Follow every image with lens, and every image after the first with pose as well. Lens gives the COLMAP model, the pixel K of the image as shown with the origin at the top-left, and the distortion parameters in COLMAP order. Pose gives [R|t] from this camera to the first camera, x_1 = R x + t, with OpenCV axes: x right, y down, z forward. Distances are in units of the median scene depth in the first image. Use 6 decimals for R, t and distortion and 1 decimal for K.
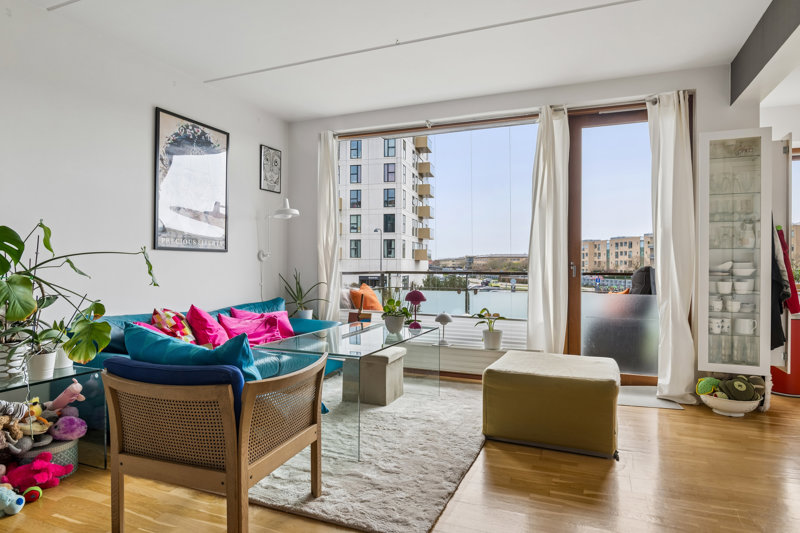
lens RADIAL K [[469.5, 0, 403.1], [0, 469.5, 266.6], [0, 0, 1]] dist [0.001073, 0.000637]
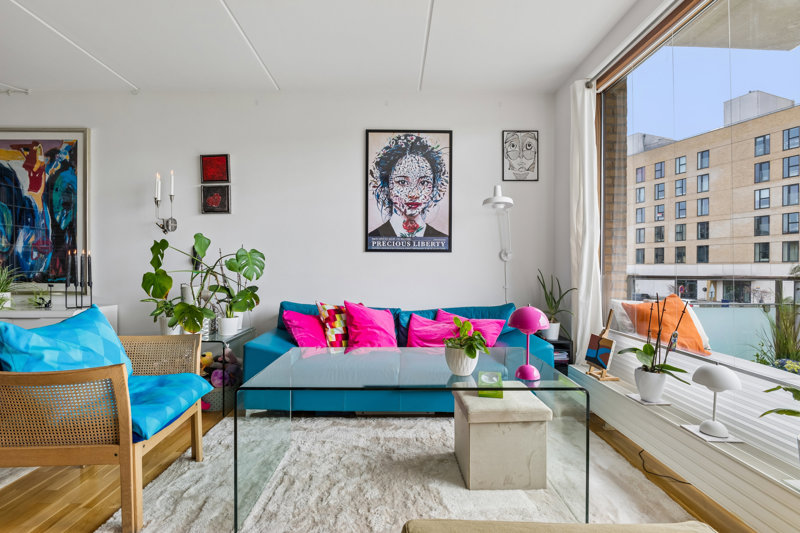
lens RADIAL K [[379.6, 0, 402.3], [0, 379.6, 268.2], [0, 0, 1]] dist [-0.012029, -0.001125]
pose [[0.400450, 0.002105, -0.916316, 0.335415], [-0.003774, 0.999993, 0.000647, 0.003443], [0.916311, 0.003199, 0.400455, 0.631877]]
